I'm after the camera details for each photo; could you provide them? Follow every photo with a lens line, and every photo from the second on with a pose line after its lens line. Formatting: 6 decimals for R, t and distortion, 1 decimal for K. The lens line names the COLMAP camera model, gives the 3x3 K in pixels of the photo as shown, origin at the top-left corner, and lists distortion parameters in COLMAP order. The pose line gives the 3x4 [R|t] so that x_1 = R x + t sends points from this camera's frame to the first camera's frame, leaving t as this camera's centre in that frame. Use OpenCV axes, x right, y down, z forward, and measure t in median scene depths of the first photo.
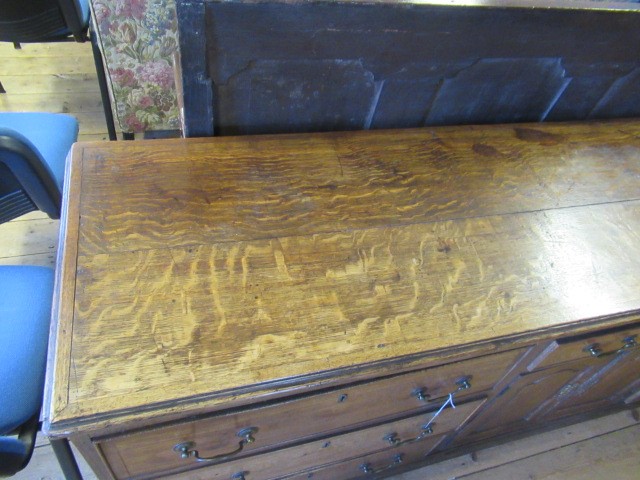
lens RADIAL K [[478.5, 0, 320.0], [0, 478.5, 240.0], [0, 0, 1]] dist [-0.002591, 0.002936]
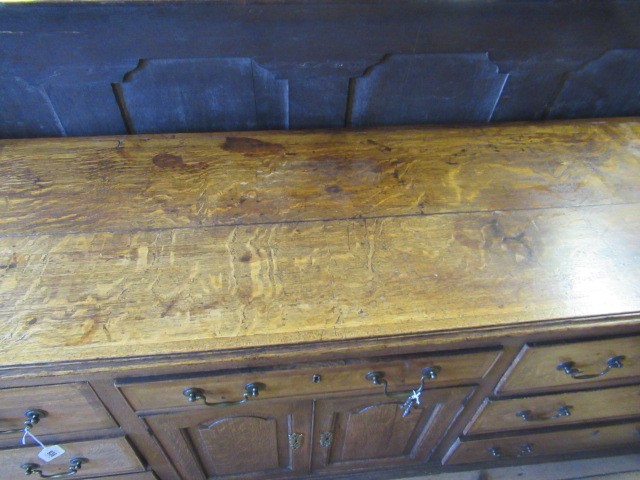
lens RADIAL K [[423.6, 0, 320.0], [0, 423.6, 240.0], [0, 0, 1]] dist [0.001713, -0.000255]
pose [[0.965440, 0.074175, -0.249849, 0.834166], [-0.063357, 0.996683, 0.051077, -0.090275], [0.252809, -0.033483, 0.966937, 0.252920]]
